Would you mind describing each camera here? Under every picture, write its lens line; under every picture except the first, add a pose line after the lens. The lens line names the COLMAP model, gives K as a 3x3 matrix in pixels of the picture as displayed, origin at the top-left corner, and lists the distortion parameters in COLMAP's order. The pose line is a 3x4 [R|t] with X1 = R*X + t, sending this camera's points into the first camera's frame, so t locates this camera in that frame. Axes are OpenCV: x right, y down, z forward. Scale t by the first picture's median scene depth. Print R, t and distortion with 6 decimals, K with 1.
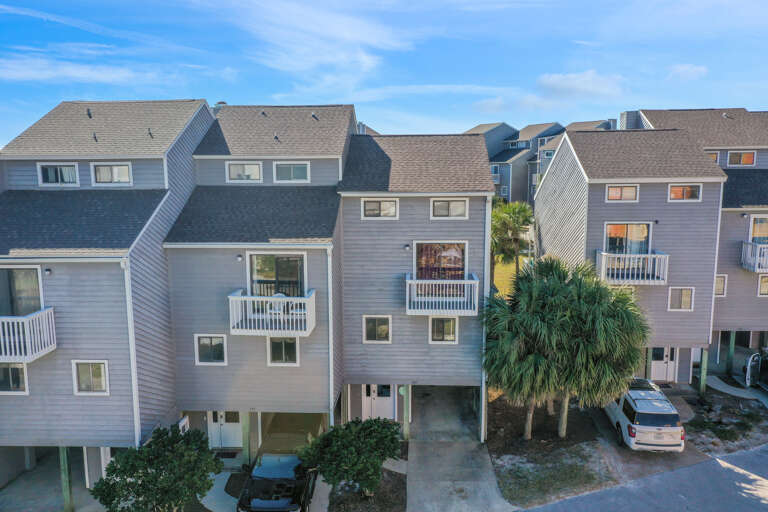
lens RADIAL K [[600.9, 0, 384.0], [0, 600.9, 256.0], [0, 0, 1]] dist [0.009247, 0.004500]
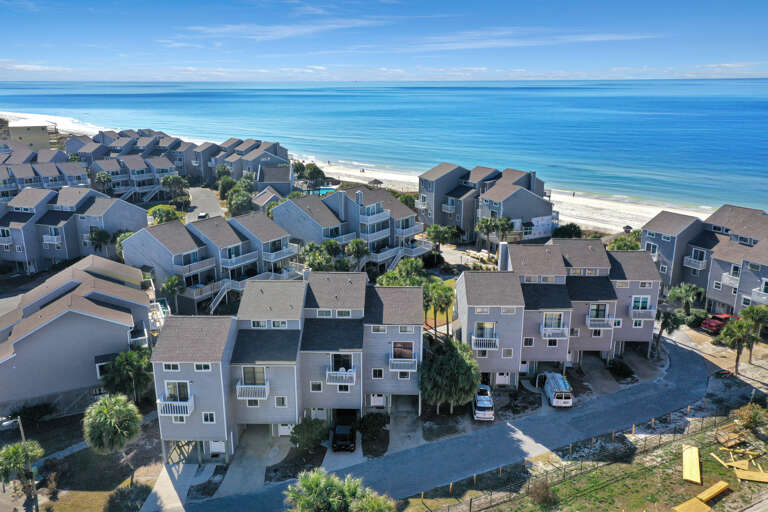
lens RADIAL K [[600.9, 0, 384.0], [0, 600.9, 256.0], [0, 0, 1]] dist [0.009247, 0.004500]
pose [[0.999602, -0.001908, 0.028135, -0.057845], [-0.001825, 0.991241, 0.132049, -0.730323], [-0.028141, -0.132048, 0.990844, -1.492140]]
